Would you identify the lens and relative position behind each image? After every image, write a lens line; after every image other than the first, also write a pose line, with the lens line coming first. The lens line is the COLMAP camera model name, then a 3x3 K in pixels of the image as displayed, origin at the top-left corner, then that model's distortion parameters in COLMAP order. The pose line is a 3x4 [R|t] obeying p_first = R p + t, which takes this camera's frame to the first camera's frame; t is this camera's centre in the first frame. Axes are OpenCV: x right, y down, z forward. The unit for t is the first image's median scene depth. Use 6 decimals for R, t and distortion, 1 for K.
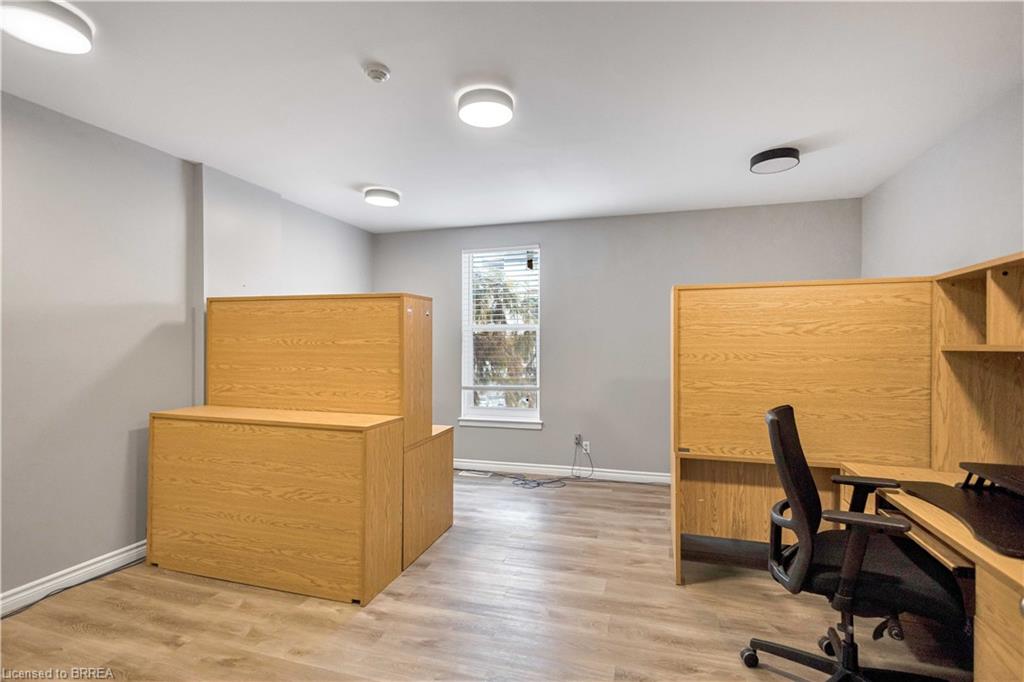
lens RADIAL K [[478.9, 0, 515.3], [0, 478.9, 340.0], [0, 0, 1]] dist [0.009592, -0.000951]
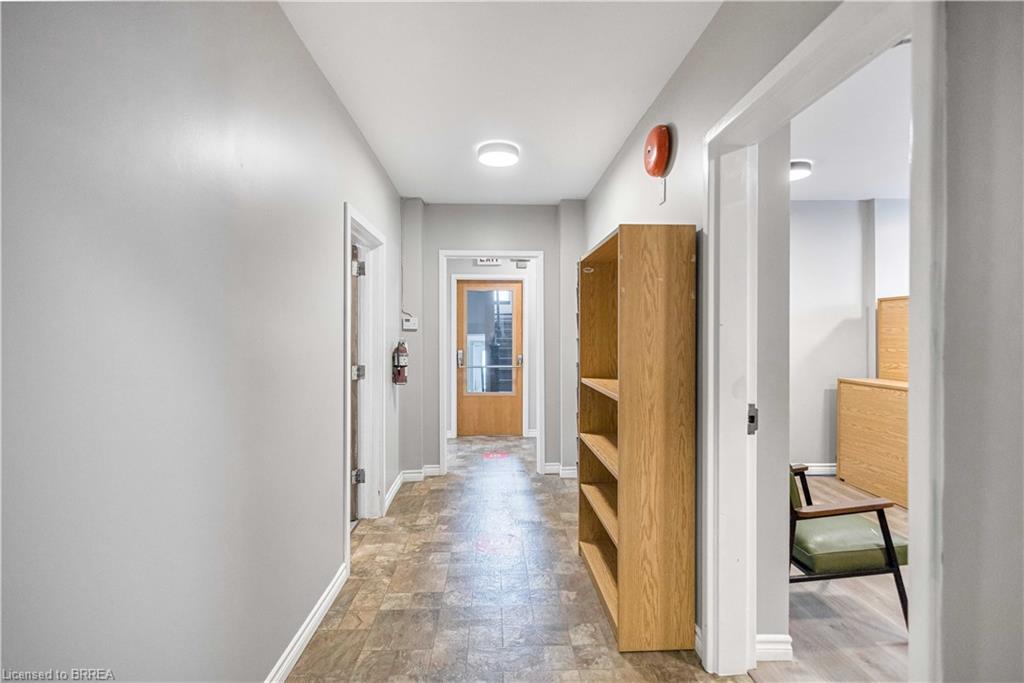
lens RADIAL K [[478.9, 0, 511.2], [0, 478.9, 338.4], [0, 0, 1]] dist [0.009592, -0.000951]
pose [[0.333995, -0.002062, -0.942573, 0.309770], [0.005717, 0.999984, -0.000162, 0.019325], [0.942558, -0.005335, 0.334001, -0.452714]]
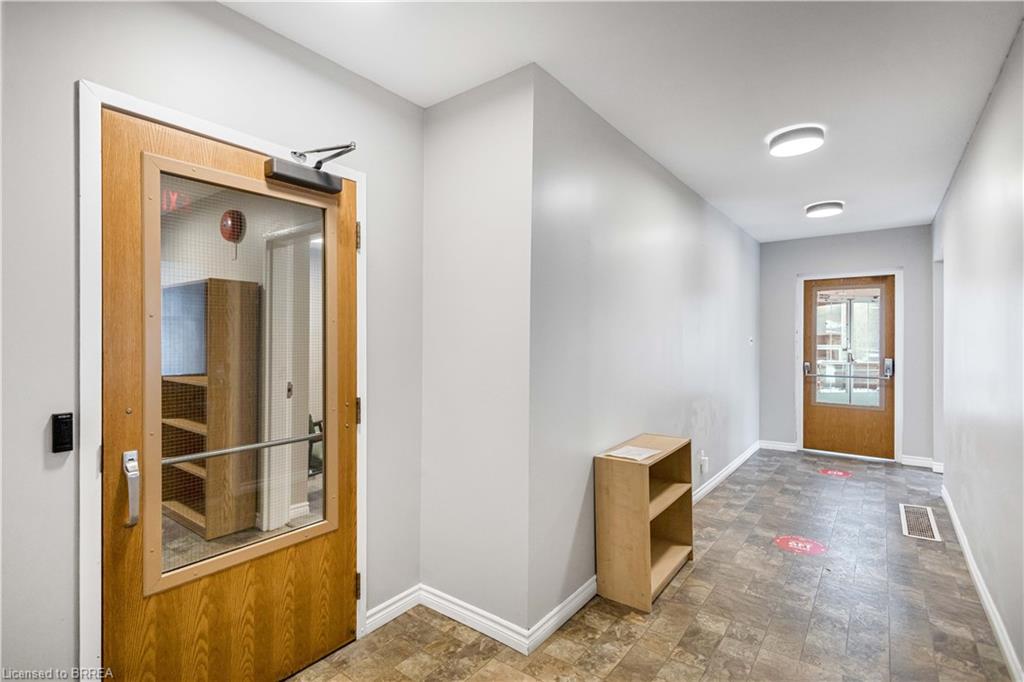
lens RADIAL K [[478.9, 0, 513.7], [0, 478.9, 344.1], [0, 0, 1]] dist [0.009592, -0.000951]
pose [[0.939265, -0.003602, -0.343173, 1.089551], [0.002108, 0.999987, -0.004725, 0.018630], [0.343186, 0.003715, 0.939260, -1.192338]]
